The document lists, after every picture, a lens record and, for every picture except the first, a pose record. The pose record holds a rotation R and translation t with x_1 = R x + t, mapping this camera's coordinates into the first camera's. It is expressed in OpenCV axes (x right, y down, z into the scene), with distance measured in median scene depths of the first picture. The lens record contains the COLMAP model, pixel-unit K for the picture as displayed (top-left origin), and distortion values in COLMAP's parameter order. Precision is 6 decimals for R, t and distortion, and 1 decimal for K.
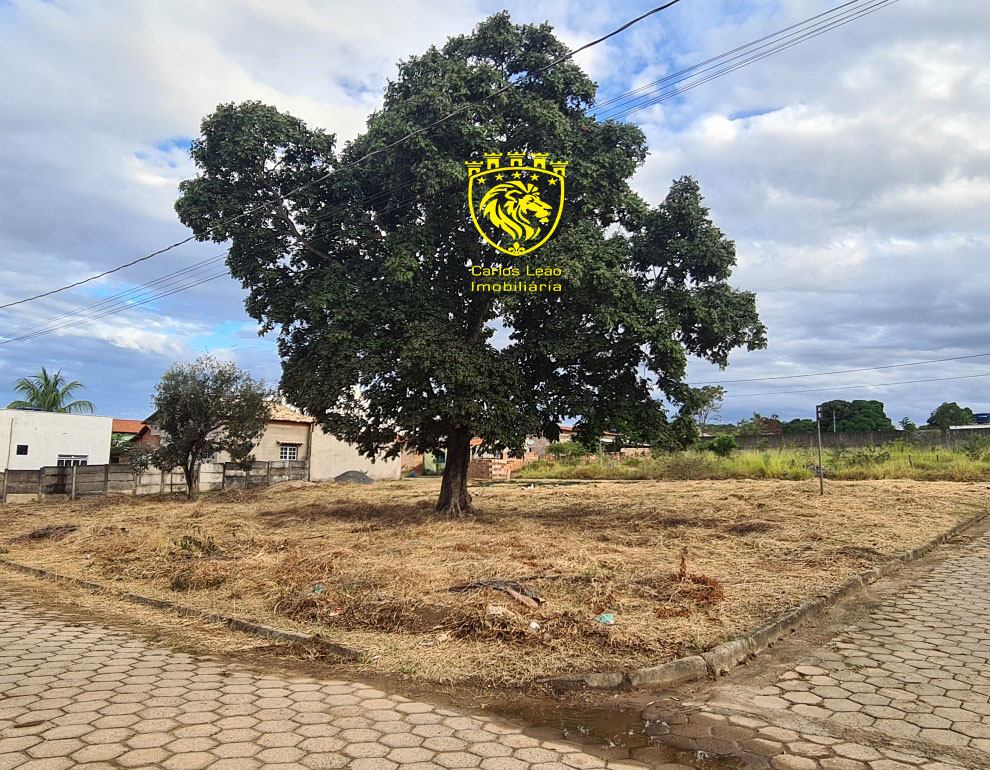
lens RADIAL K [[727.8, 0, 498.2], [0, 727.8, 380.5], [0, 0, 1]] dist [-0.005126, -0.000015]
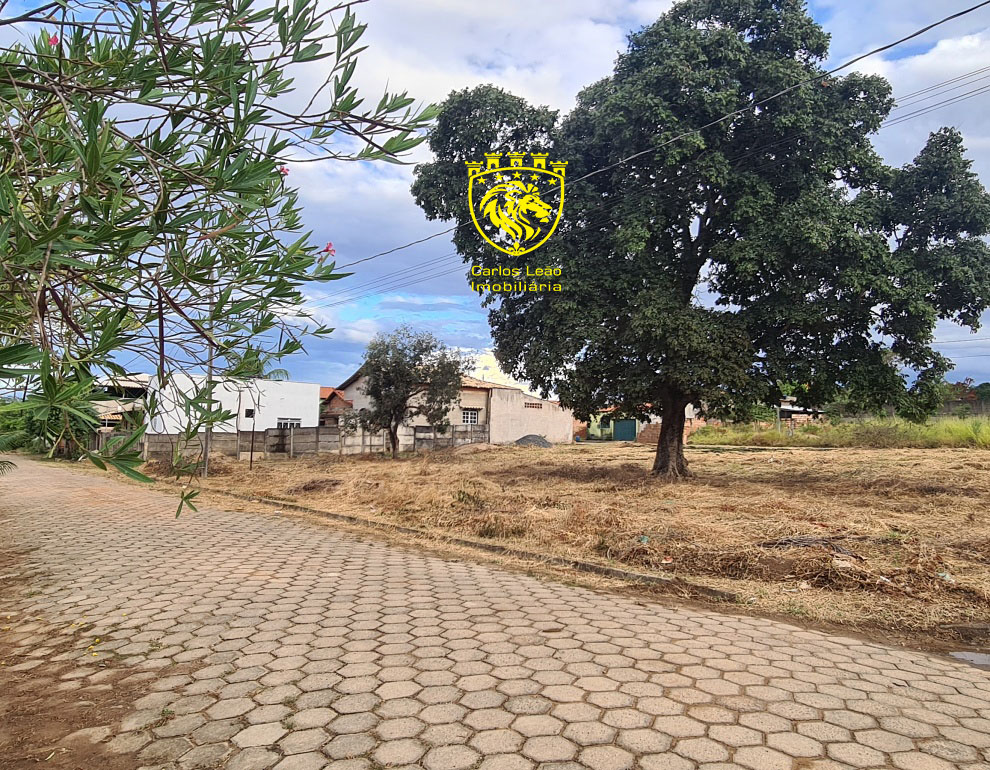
lens RADIAL K [[727.8, 0, 492.9], [0, 727.8, 383.9], [0, 0, 1]] dist [-0.005126, -0.000015]
pose [[0.978842, -0.003541, -0.204587, -0.091483], [0.014227, 0.998608, 0.050784, -0.003344], [0.204122, -0.052620, 0.977530, -0.043520]]
